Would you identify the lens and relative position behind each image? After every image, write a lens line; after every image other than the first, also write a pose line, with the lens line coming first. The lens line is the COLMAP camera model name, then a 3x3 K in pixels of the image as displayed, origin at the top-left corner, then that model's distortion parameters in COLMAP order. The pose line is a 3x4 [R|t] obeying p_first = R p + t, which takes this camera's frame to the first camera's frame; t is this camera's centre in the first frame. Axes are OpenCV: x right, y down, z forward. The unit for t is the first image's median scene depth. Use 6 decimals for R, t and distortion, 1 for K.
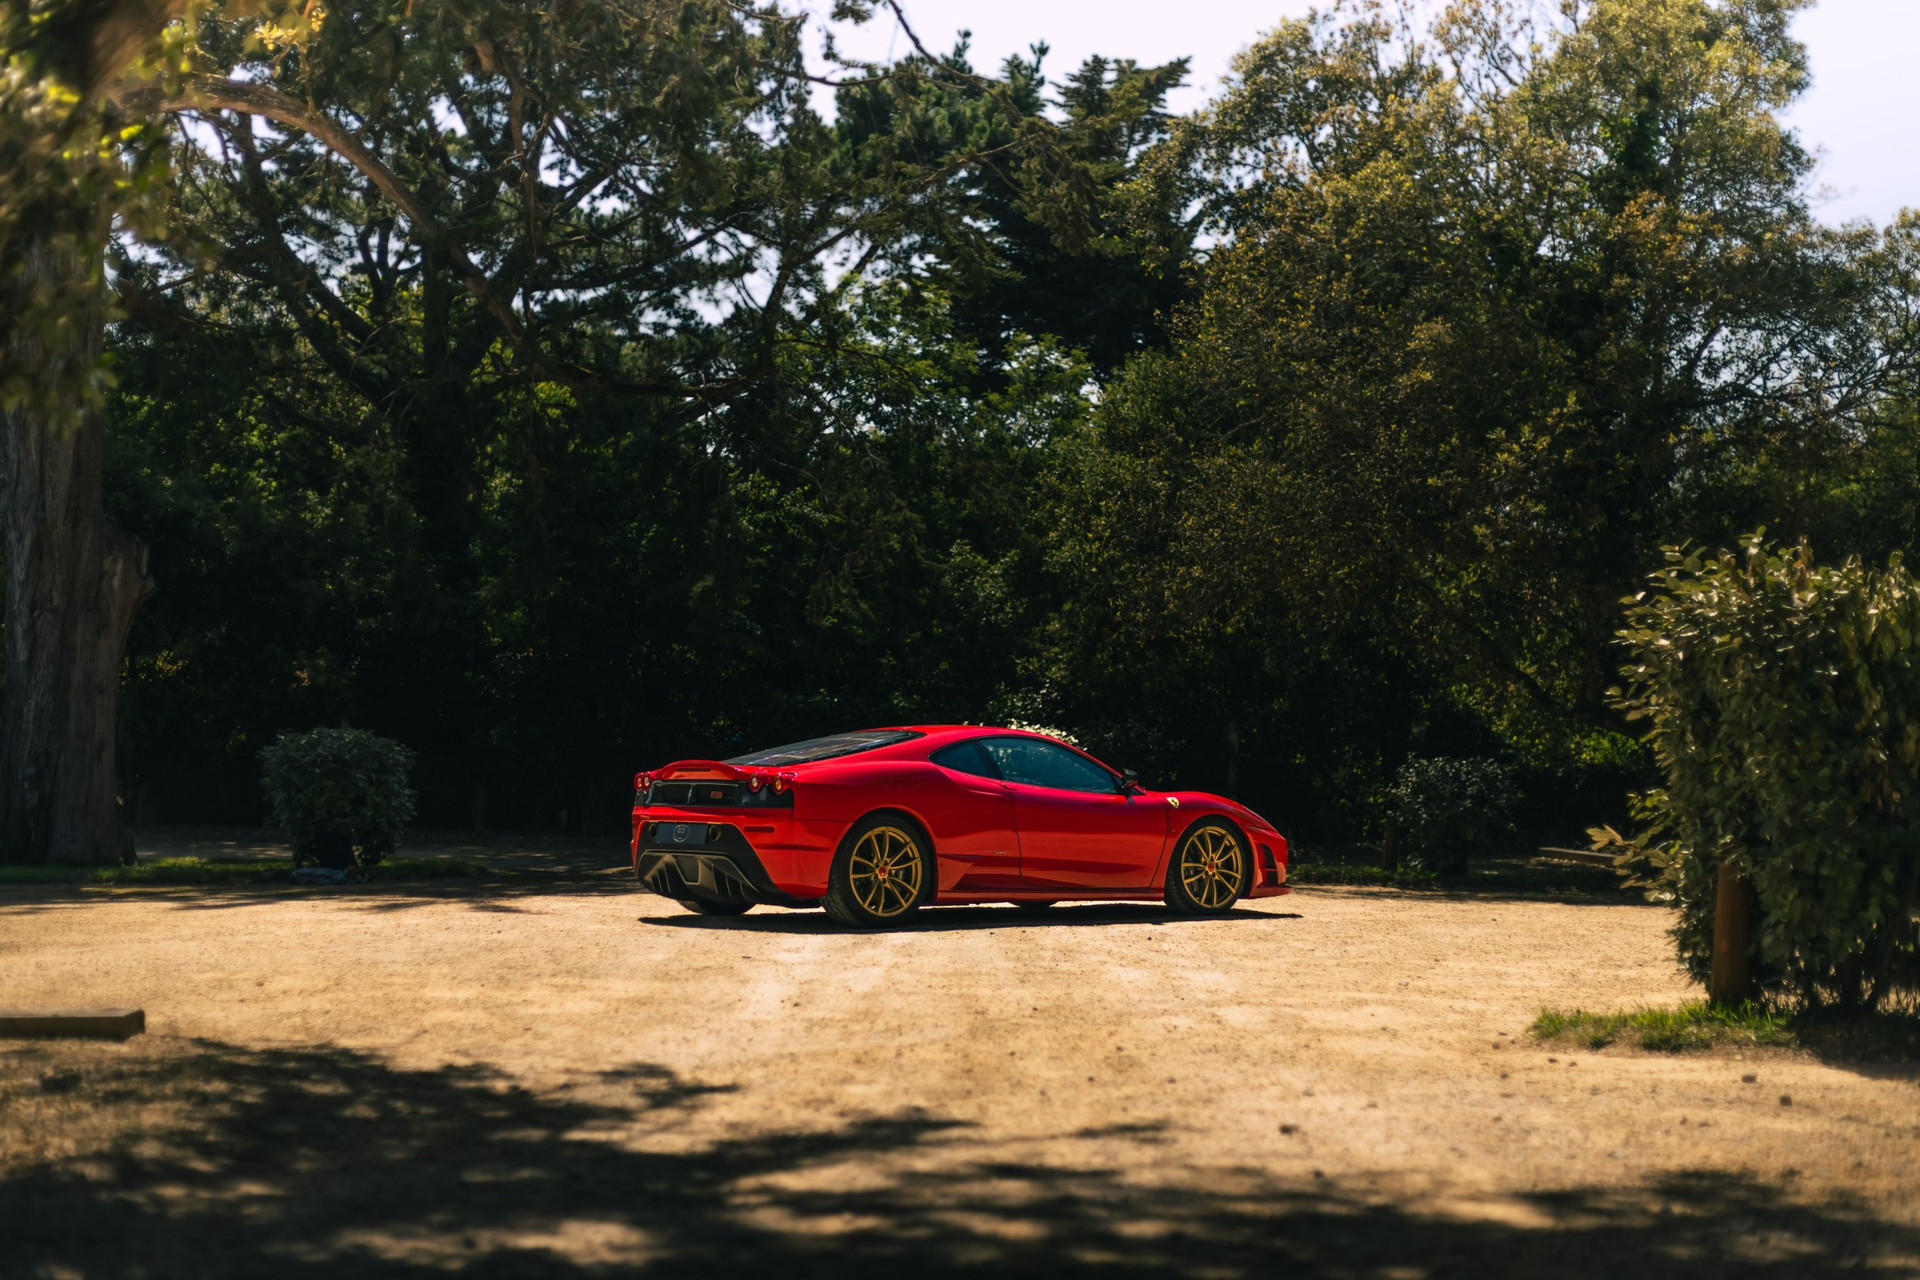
lens RADIAL K [[2660.6, 0, 960.0], [0, 2660.6, 640.0], [0, 0, 1]] dist [0.009559, -0.003863]
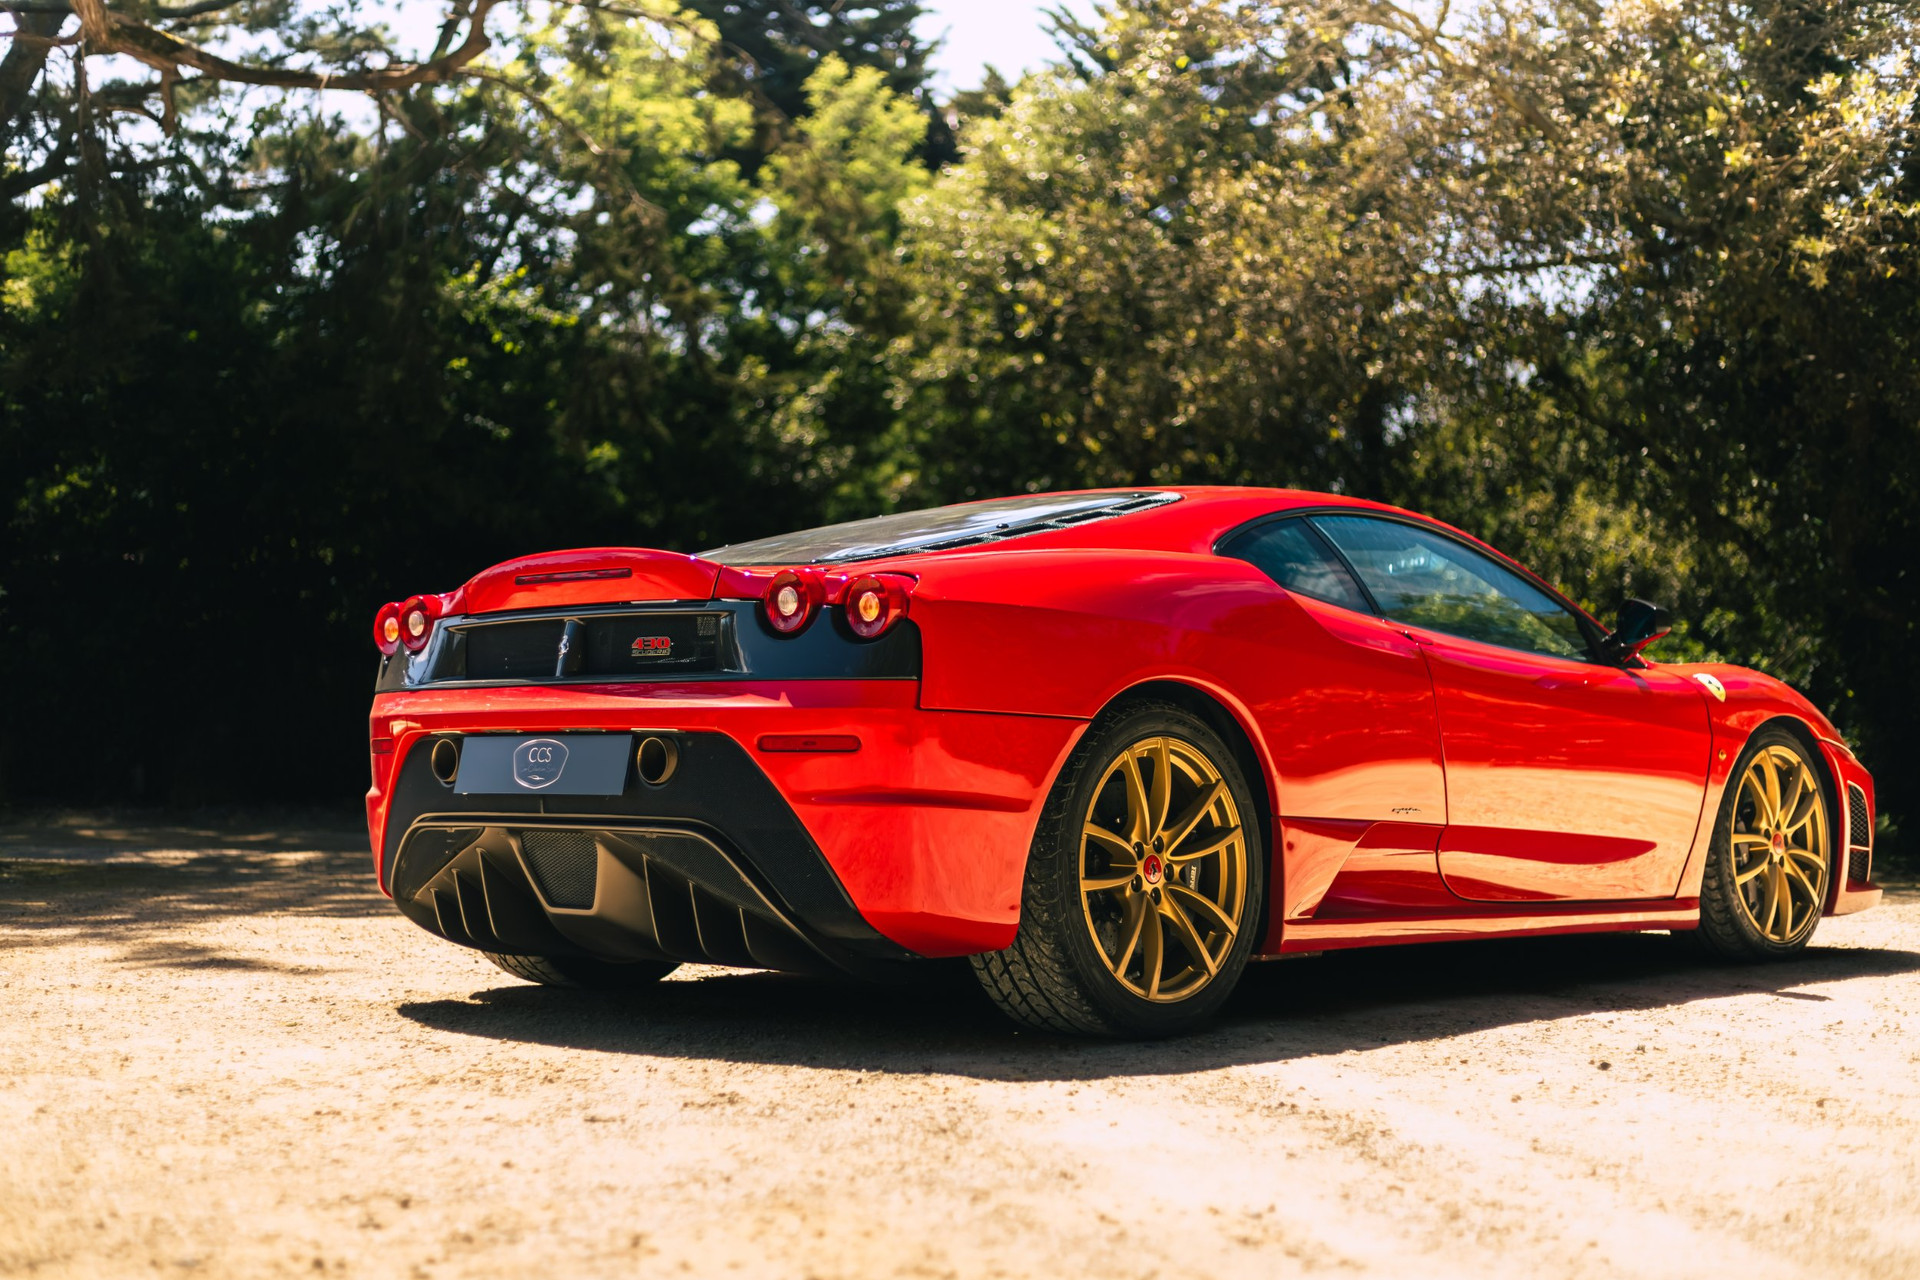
lens RADIAL K [[2774.7, 0, 960.0], [0, 2774.7, 640.0], [0, 0, 1]] dist [0.006891, 0.152177]
pose [[0.989606, -0.001732, 0.143798, -0.095015], [0.000021, 0.999929, 0.011901, 0.048850], [-0.143809, -0.011774, 0.989535, 0.595783]]
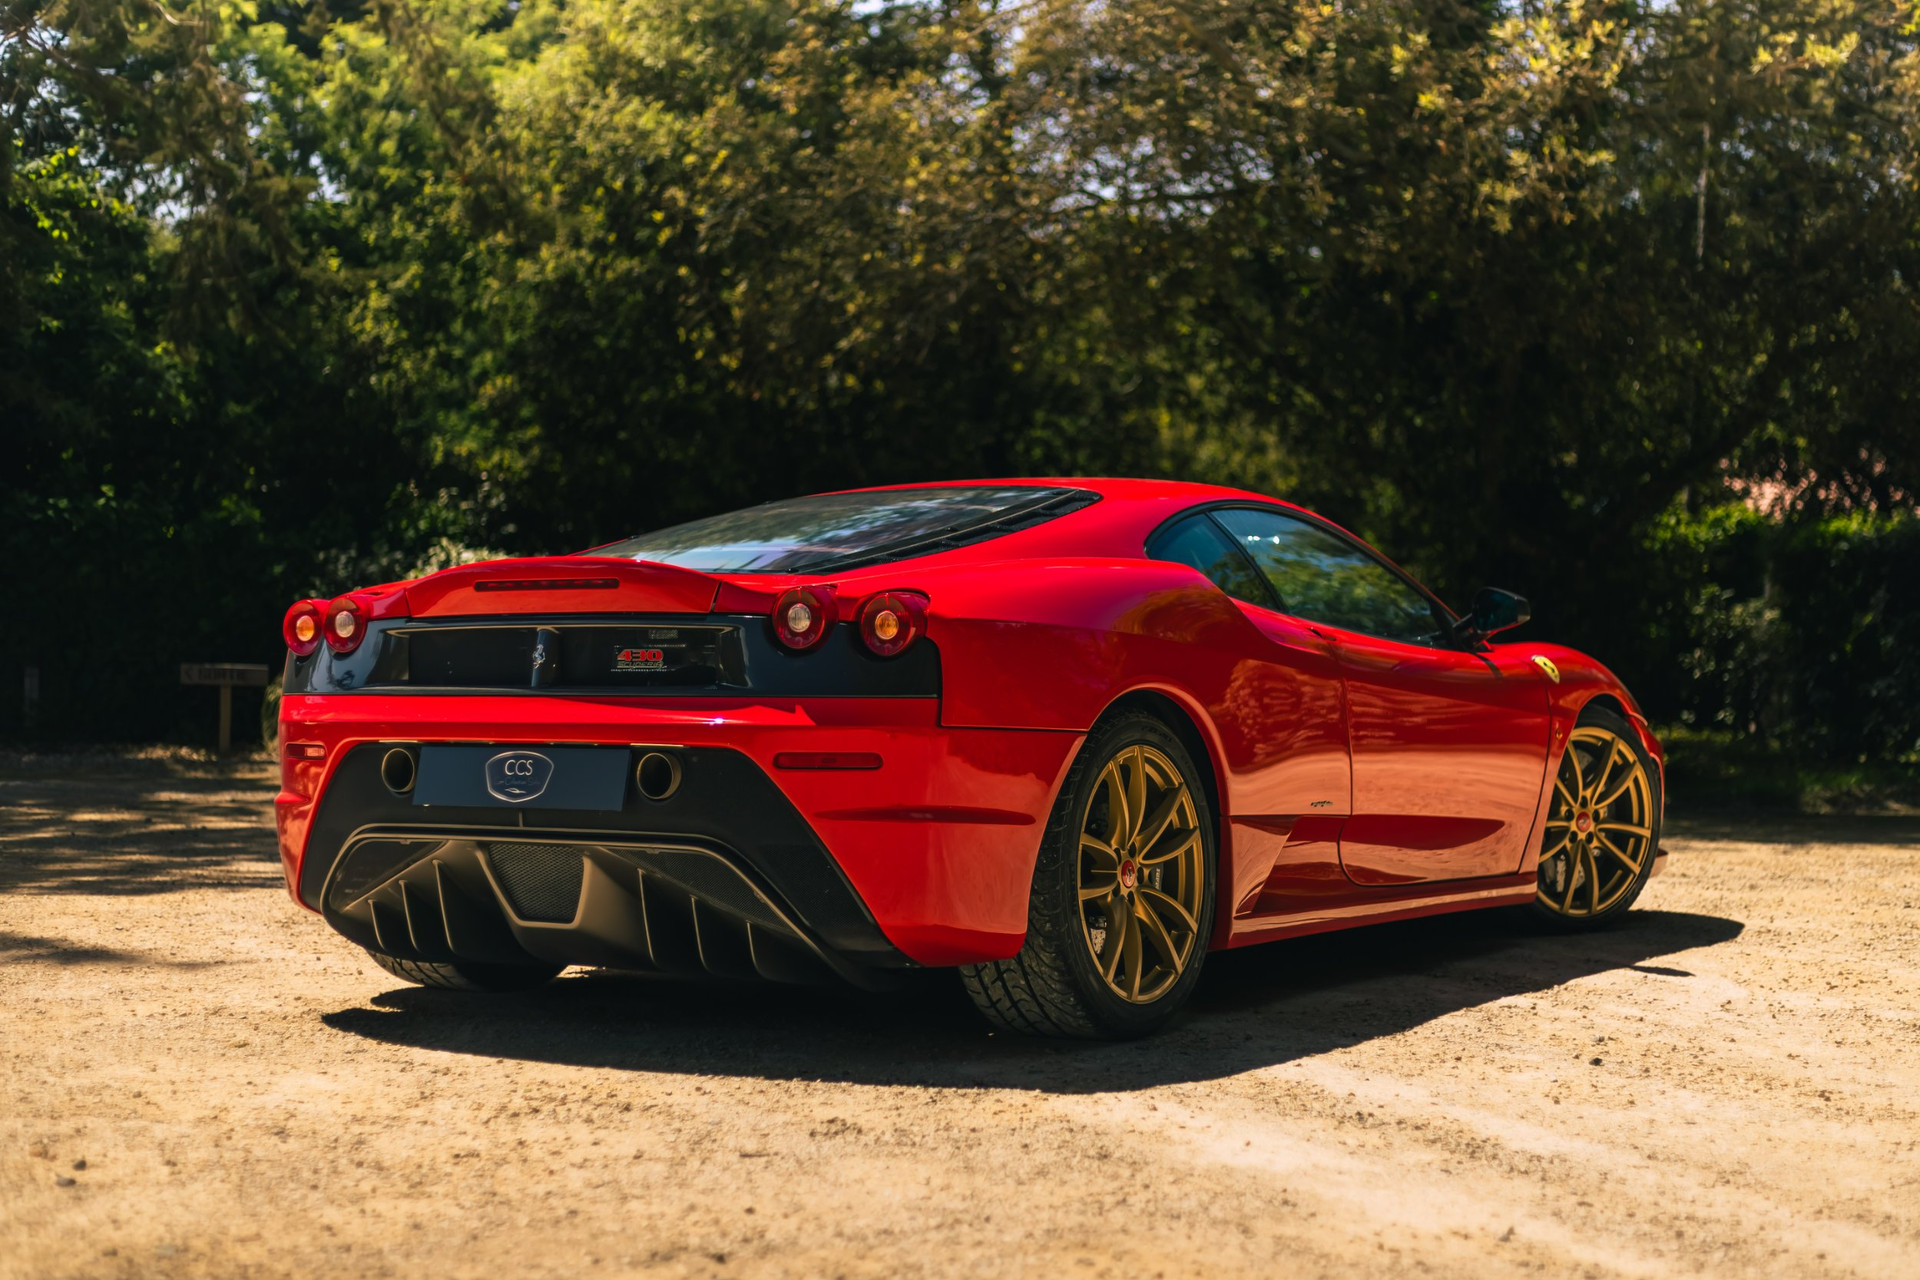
lens RADIAL K [[3006.0, 0, 1031.3], [0, 3006.0, 580.3], [0, 0, 1]] dist [0.000749, 0.059782]
pose [[0.940828, -0.001504, 0.338882, -0.158865], [-0.008530, 0.999568, 0.028116, 0.034354], [-0.338778, -0.029343, 0.940409, 0.579192]]
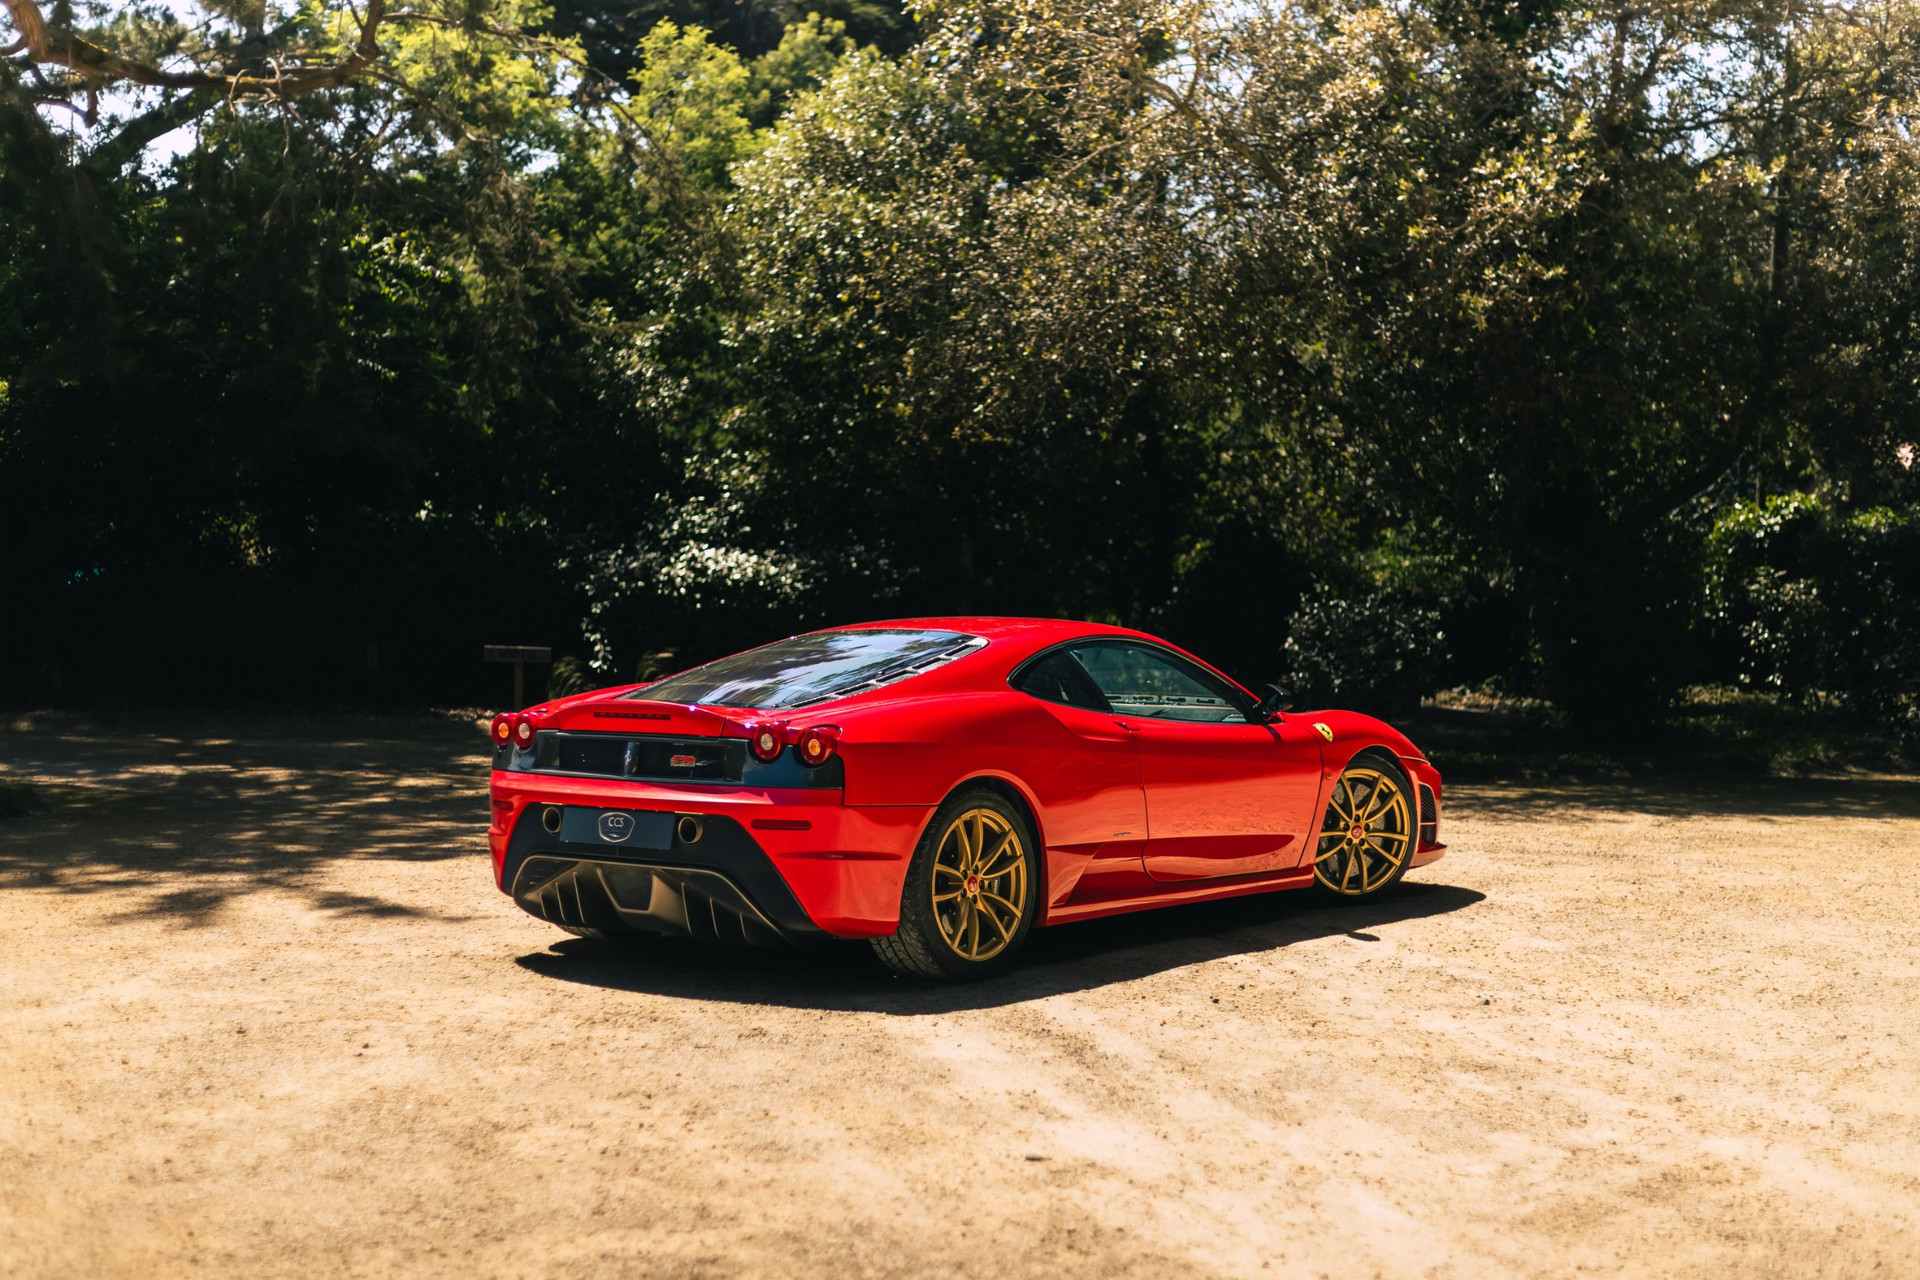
lens RADIAL K [[2890.3, 0, 960.0], [0, 2890.3, 640.0], [0, 0, 1]] dist [0.022011, 0.001101]
pose [[0.975917, -0.018823, 0.217327, -0.155173], [0.000839, 0.996587, 0.082548, -0.018173], [-0.218139, -0.080378, 0.972602, 0.347220]]
